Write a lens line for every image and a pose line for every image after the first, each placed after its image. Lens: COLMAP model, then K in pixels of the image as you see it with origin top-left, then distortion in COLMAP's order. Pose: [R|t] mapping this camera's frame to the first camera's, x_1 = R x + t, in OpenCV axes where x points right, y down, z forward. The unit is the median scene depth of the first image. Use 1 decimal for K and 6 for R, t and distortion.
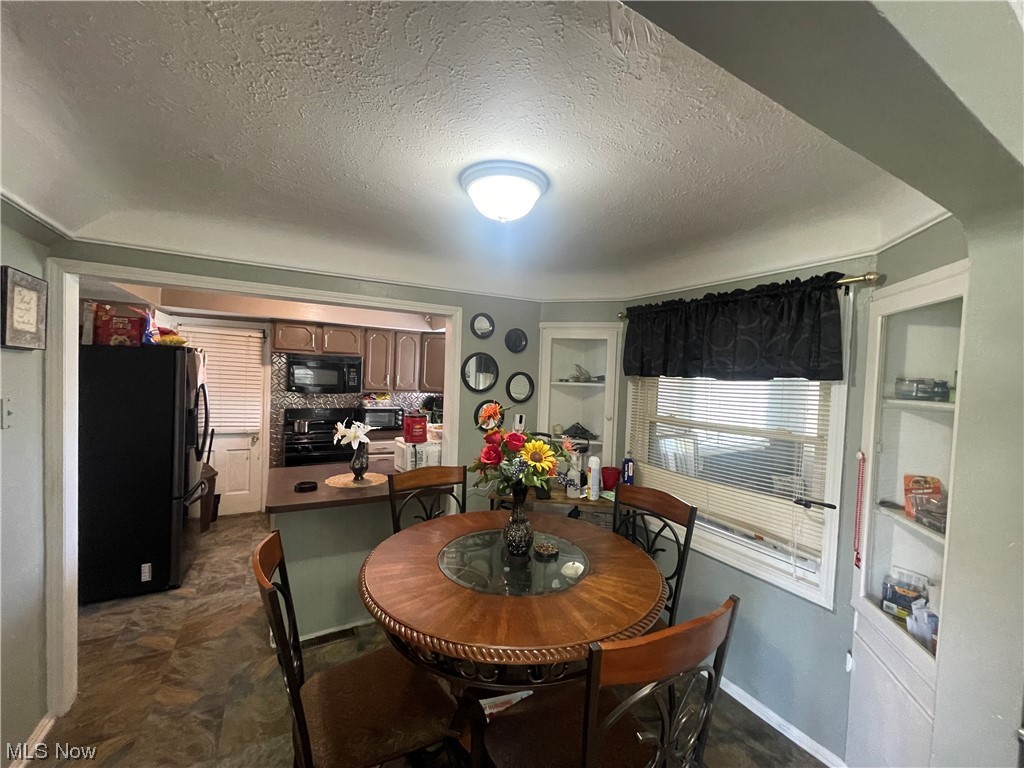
lens RADIAL K [[412.1, 0, 513.2], [0, 412.1, 385.6], [0, 0, 1]] dist [0.001419, 0.000209]
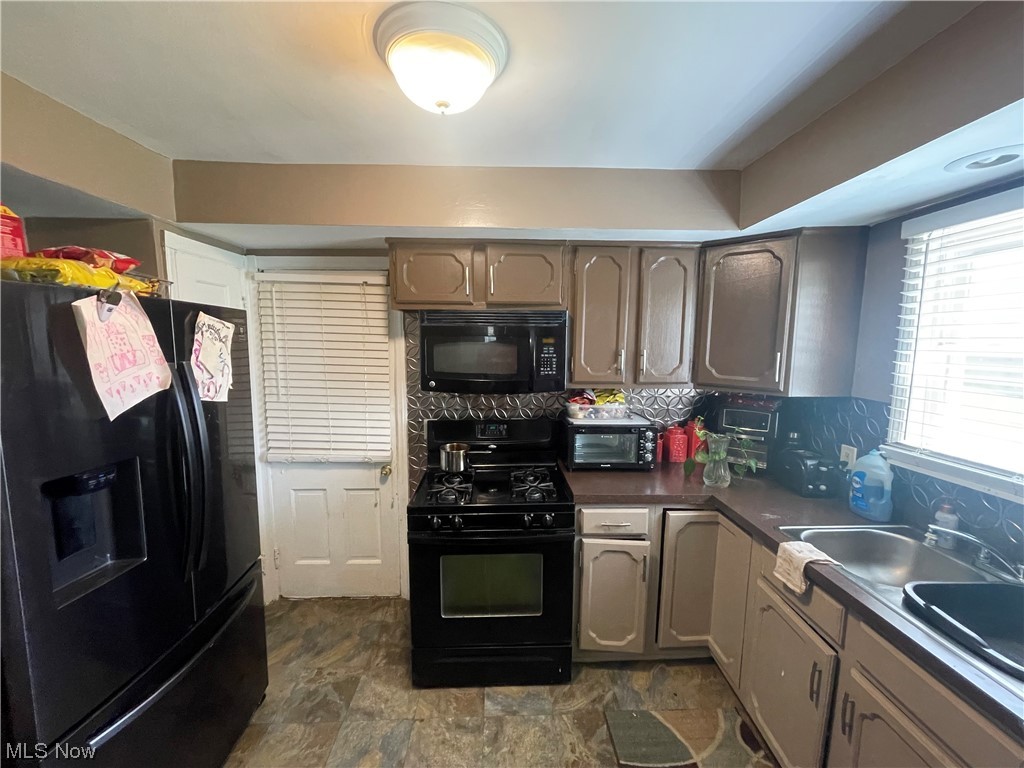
lens RADIAL K [[412.1, 0, 513.2], [0, 412.1, 385.6], [0, 0, 1]] dist [0.001419, 0.000209]
pose [[0.884738, 0.016284, -0.465804, -0.213735], [0.016885, 0.997614, 0.066946, -0.020441], [0.465782, -0.067094, 0.882352, 0.587673]]
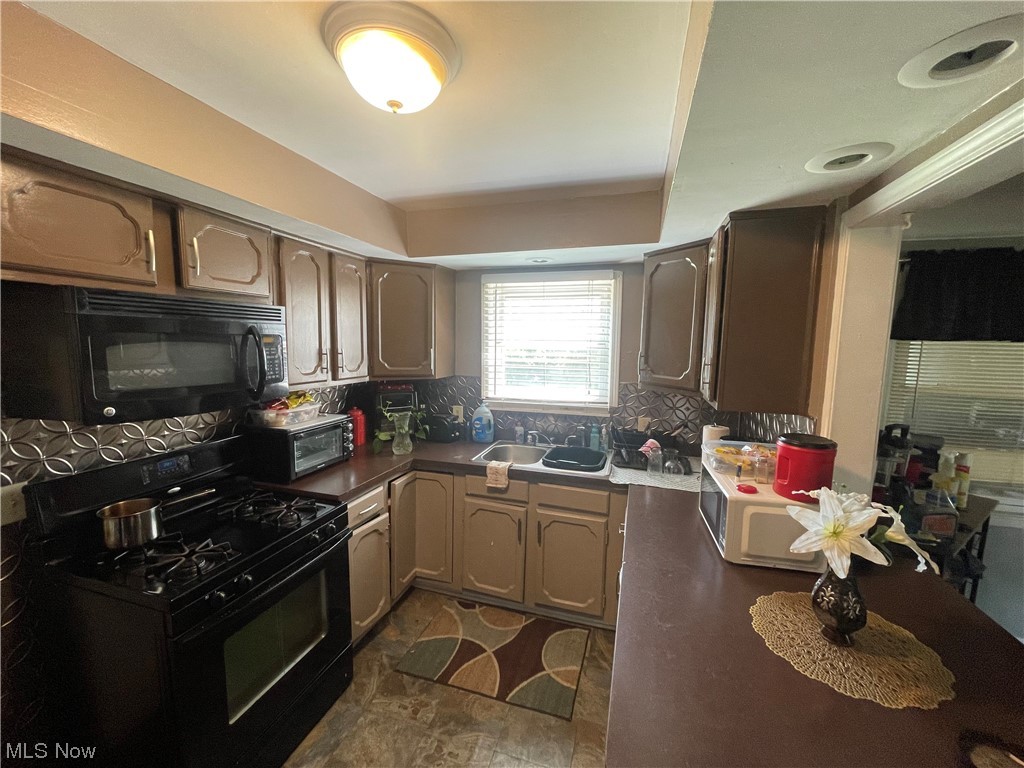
lens RADIAL K [[412.1, 0, 513.2], [0, 412.1, 385.6], [0, 0, 1]] dist [0.001419, 0.000209]
pose [[0.730398, -0.104760, 0.674940, -0.491479], [0.034948, 0.992605, 0.116246, -0.033176], [-0.682127, -0.061318, 0.728658, 0.562414]]
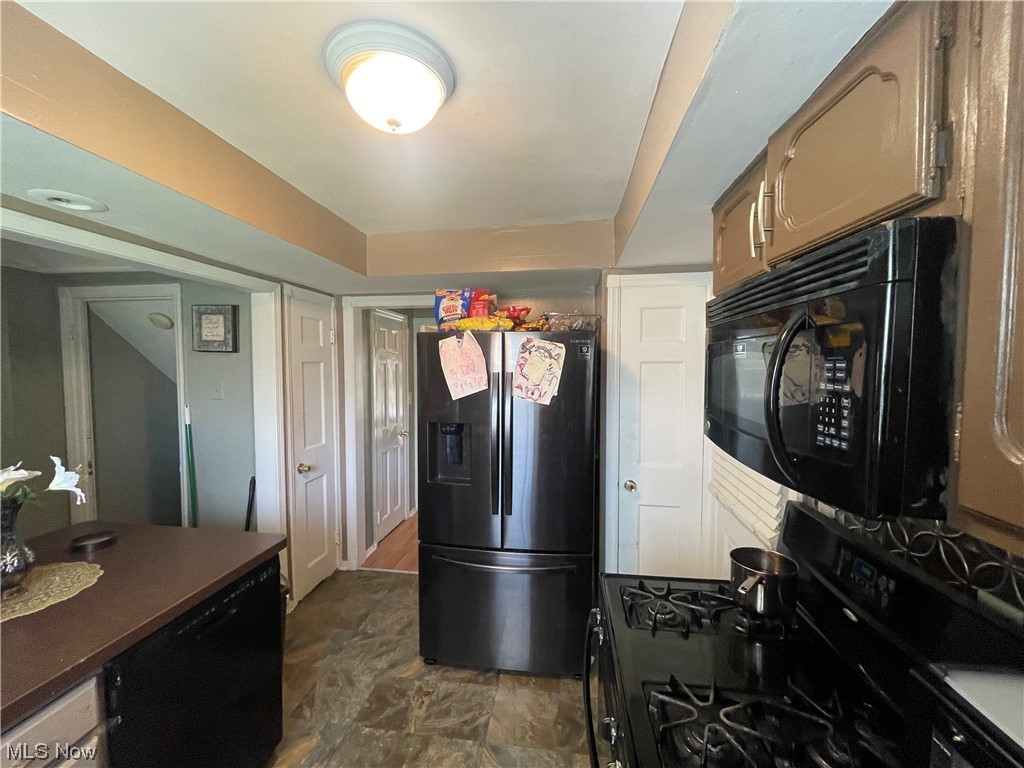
lens RADIAL K [[412.1, 0, 513.2], [0, 412.1, 385.6], [0, 0, 1]] dist [0.001419, 0.000209]
pose [[-0.612257, 0.000619, -0.790659, -0.212358], [-0.045579, 0.998309, 0.036076, -0.023093], [0.789344, 0.058125, -0.611194, 1.009587]]
